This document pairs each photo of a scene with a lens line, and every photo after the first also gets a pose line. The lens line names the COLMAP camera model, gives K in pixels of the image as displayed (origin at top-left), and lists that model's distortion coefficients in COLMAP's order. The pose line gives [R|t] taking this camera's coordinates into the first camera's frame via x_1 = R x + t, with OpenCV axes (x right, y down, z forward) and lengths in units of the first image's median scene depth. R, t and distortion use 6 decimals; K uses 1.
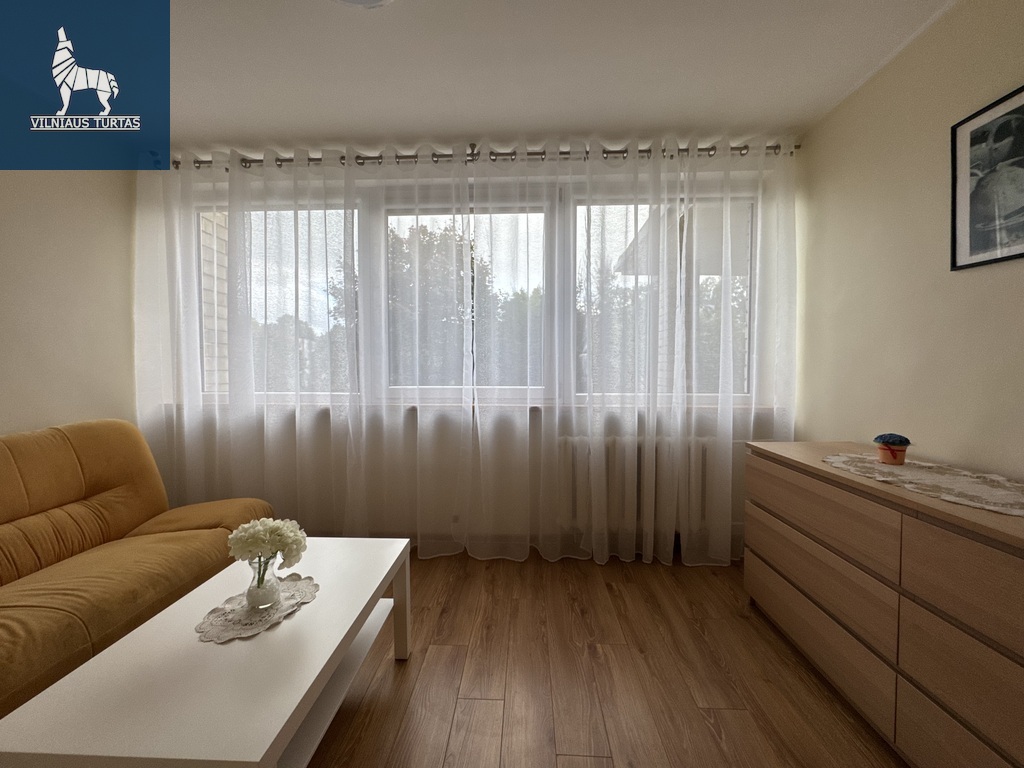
lens RADIAL K [[409.0, 0, 513.3], [0, 409.0, 382.4], [0, 0, 1]] dist [-0.004169, -0.000230]
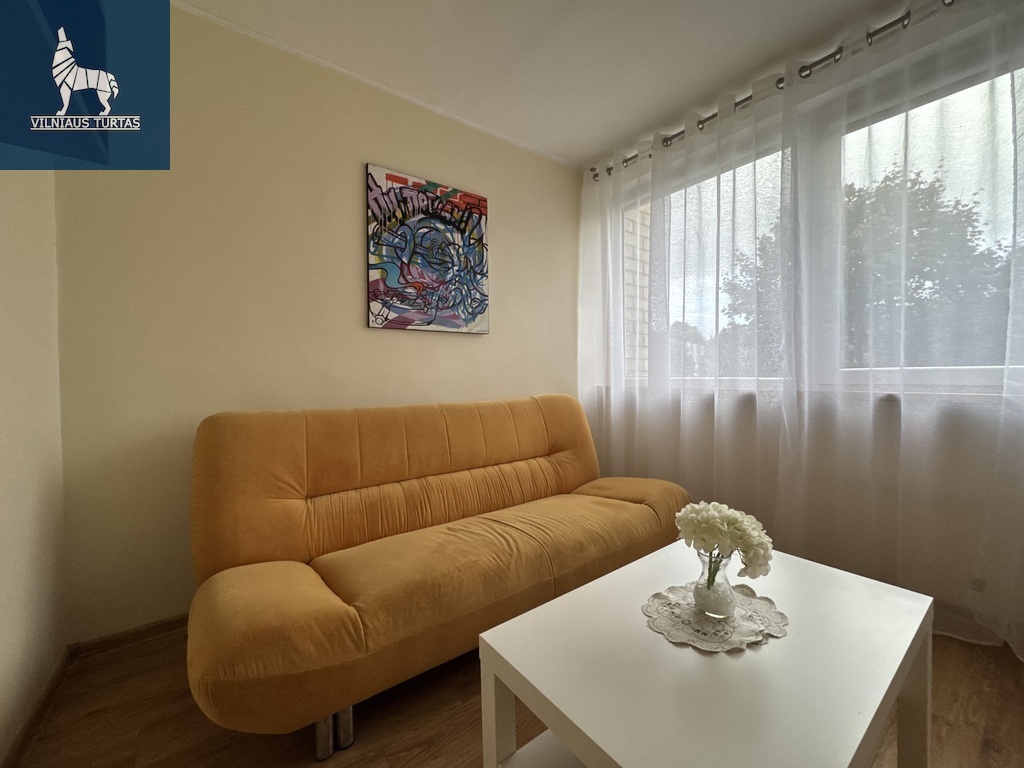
lens RADIAL K [[408.9, 0, 512.0], [0, 408.9, 384.0], [0, 0, 1]] dist [-0.004149, 0.000101]
pose [[0.630766, 0.012430, -0.775873, -0.151775], [-0.017772, 0.999841, 0.001570, 0.066392], [0.775769, 0.012798, 0.630887, 0.118716]]
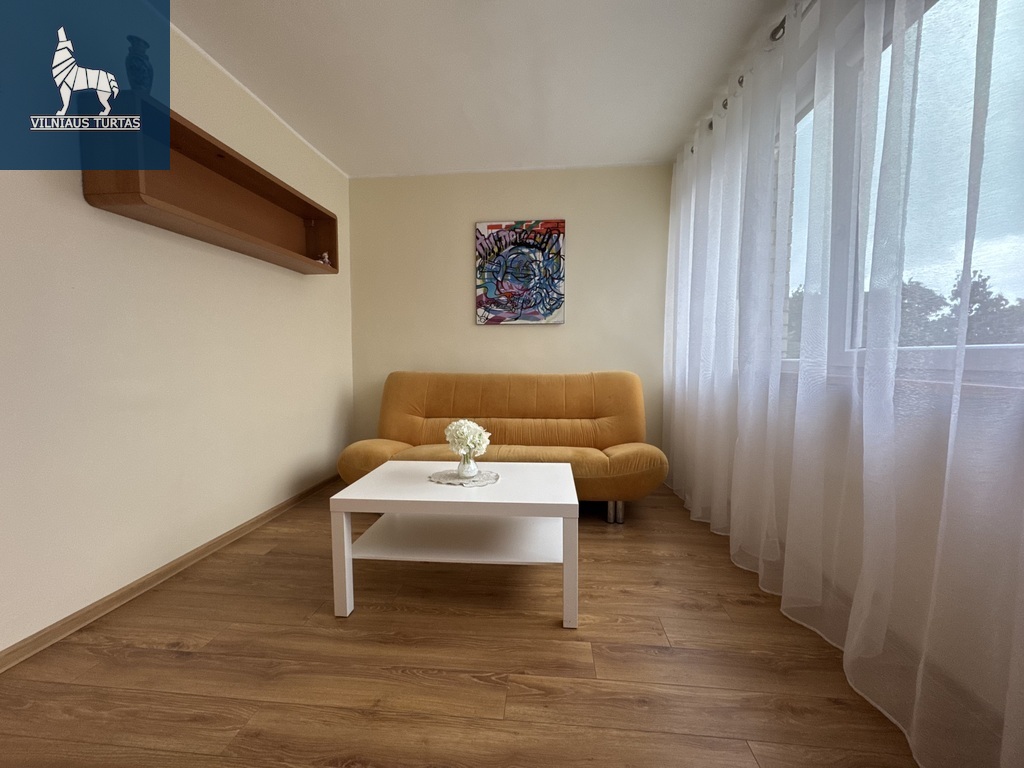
lens RADIAL K [[408.9, 0, 512.0], [0, 408.9, 384.0], [0, 0, 1]] dist [-0.004149, 0.000101]
pose [[-0.053032, 0.065914, -0.996415, 0.513470], [-0.035175, 0.997077, 0.067830, 0.056035], [0.997973, 0.038646, -0.050558, 0.736871]]
